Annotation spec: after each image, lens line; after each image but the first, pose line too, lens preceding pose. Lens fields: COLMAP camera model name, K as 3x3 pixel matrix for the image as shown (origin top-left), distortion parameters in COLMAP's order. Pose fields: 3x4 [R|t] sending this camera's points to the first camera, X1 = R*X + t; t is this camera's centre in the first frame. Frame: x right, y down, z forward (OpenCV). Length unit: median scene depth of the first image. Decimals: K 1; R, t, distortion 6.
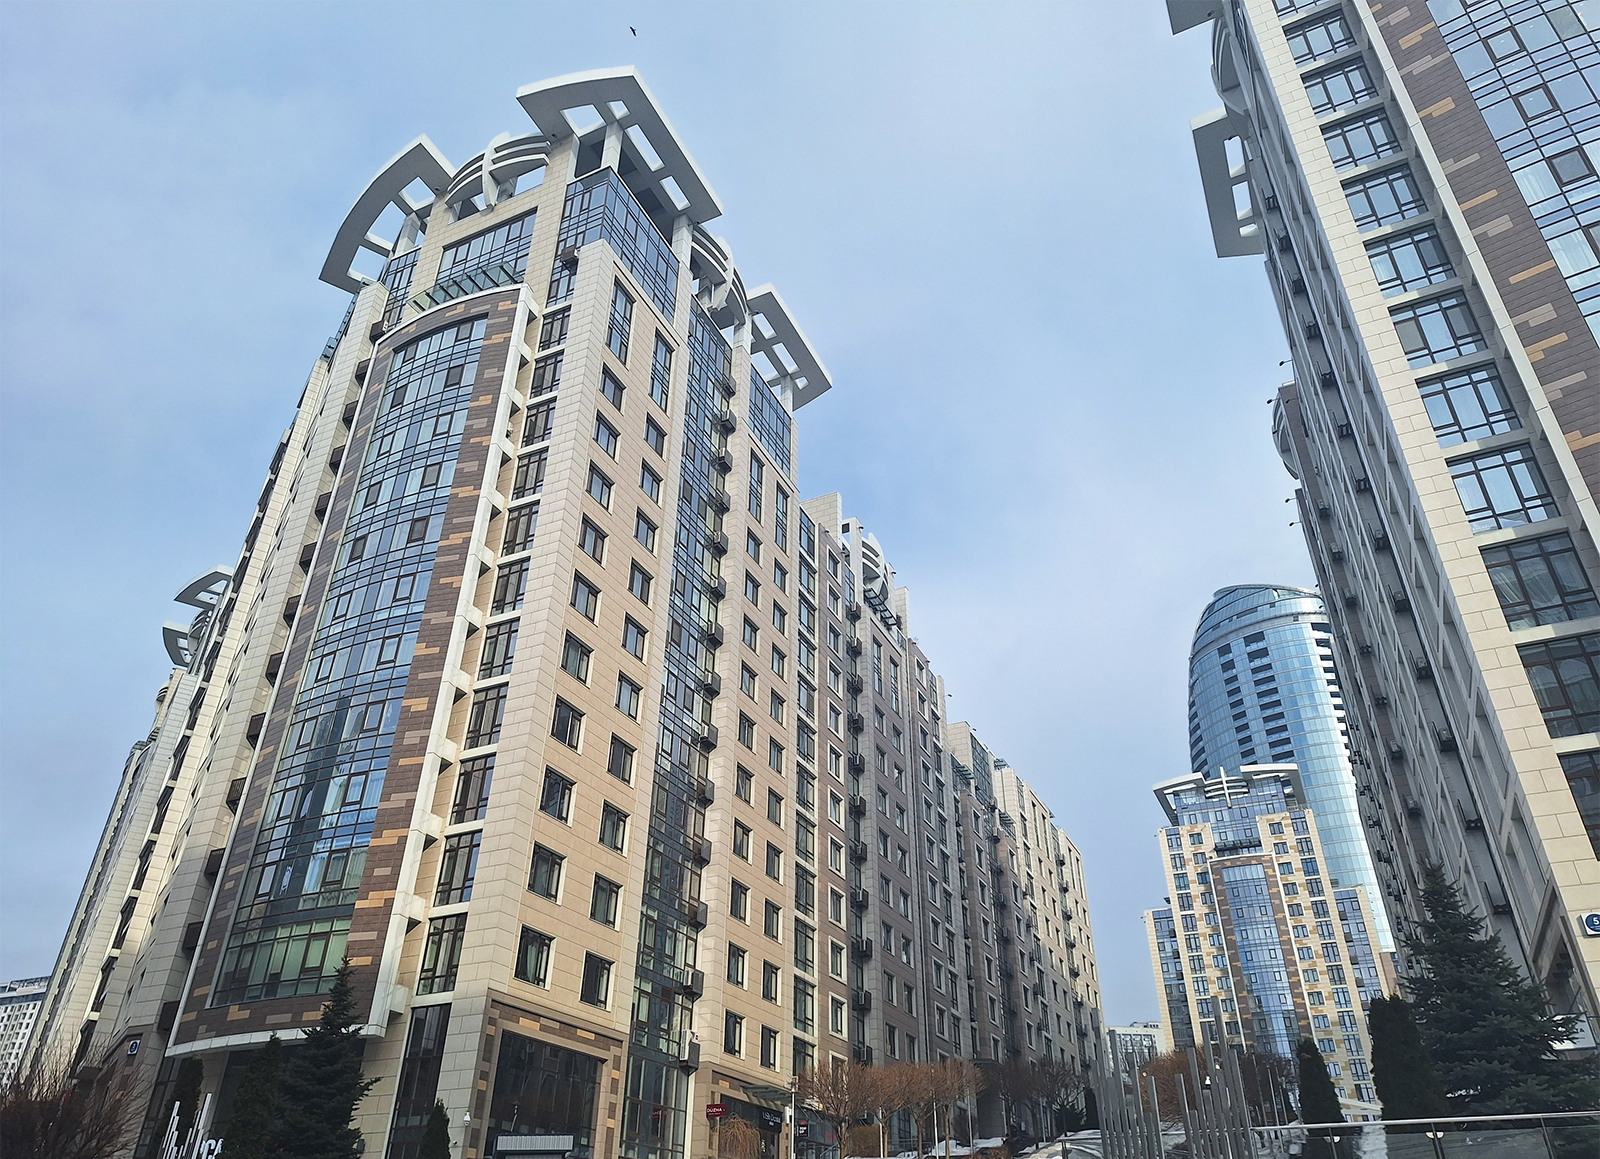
lens RADIAL K [[1122.1, 0, 800.0], [0, 1122.1, 579.5], [0, 0, 1]] dist [0.116237, -0.156345]
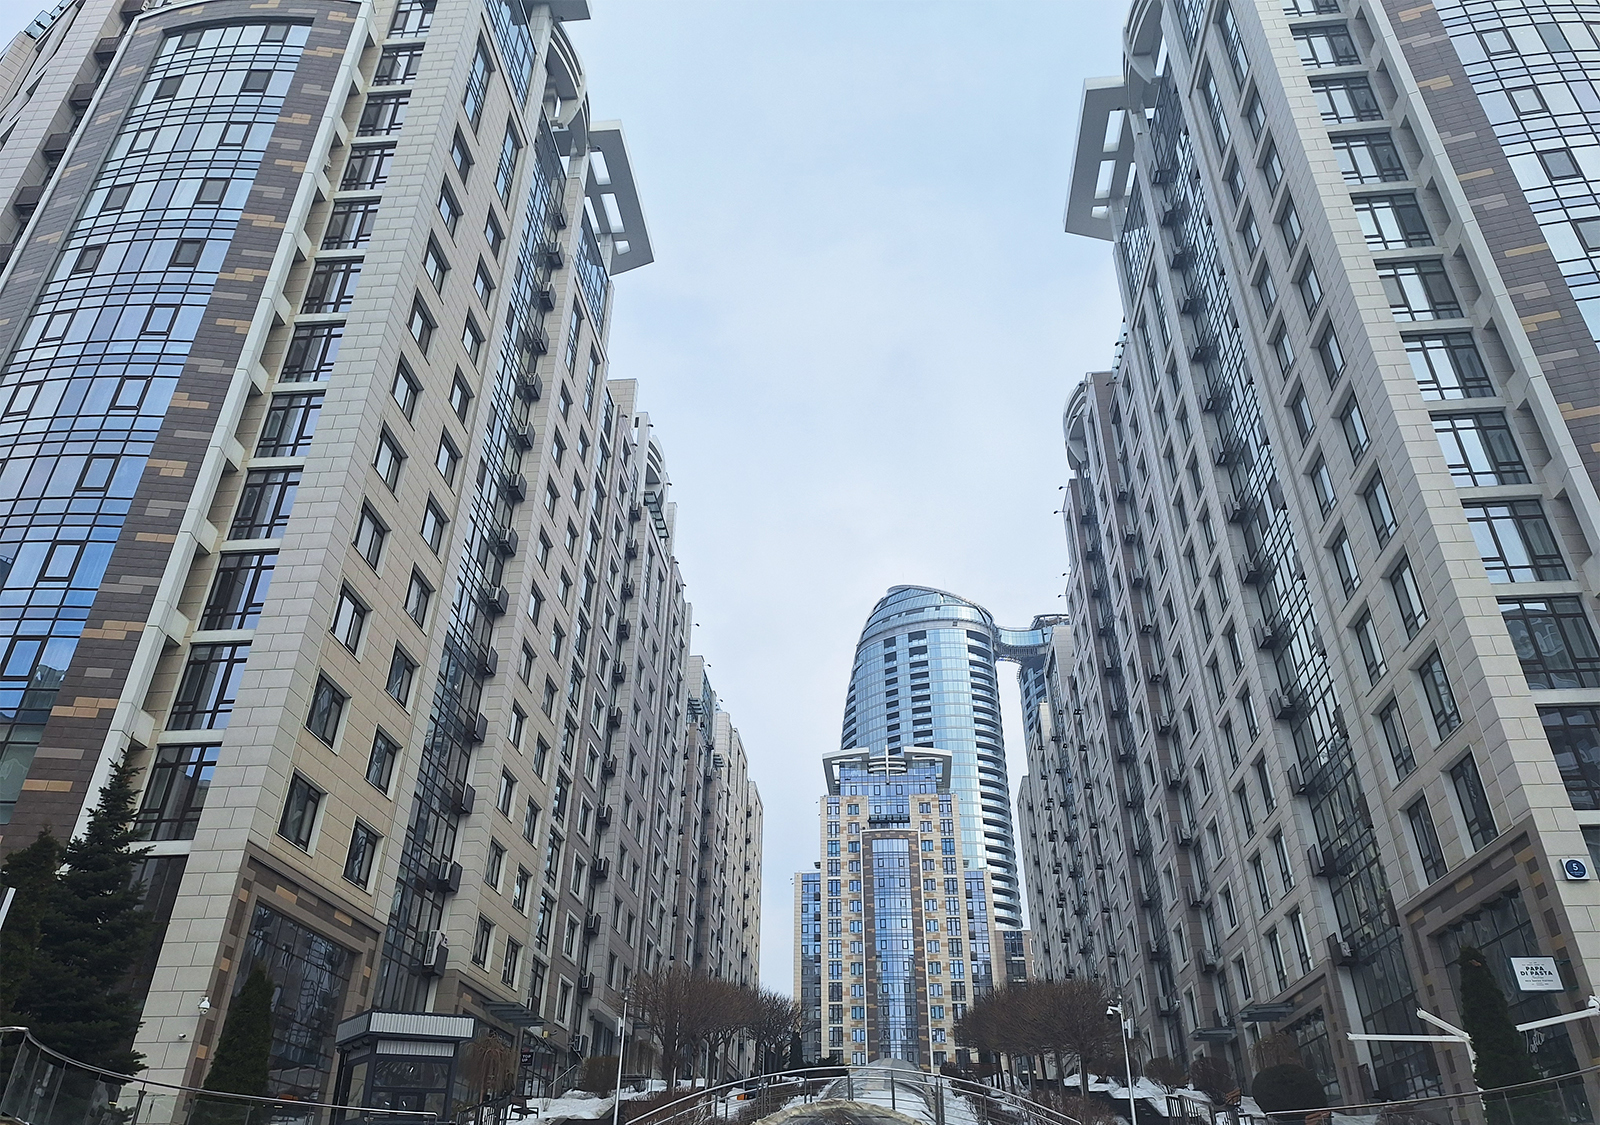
lens RADIAL K [[1115.9, 0, 805.7], [0, 1115.9, 575.4], [0, 0, 1]] dist [0.122057, -0.145259]
pose [[0.935176, 0.178896, 0.305682, -0.109174], [-0.186452, 0.982454, -0.004551, 0.069761], [-0.301132, -0.052739, 0.952123, 0.105836]]
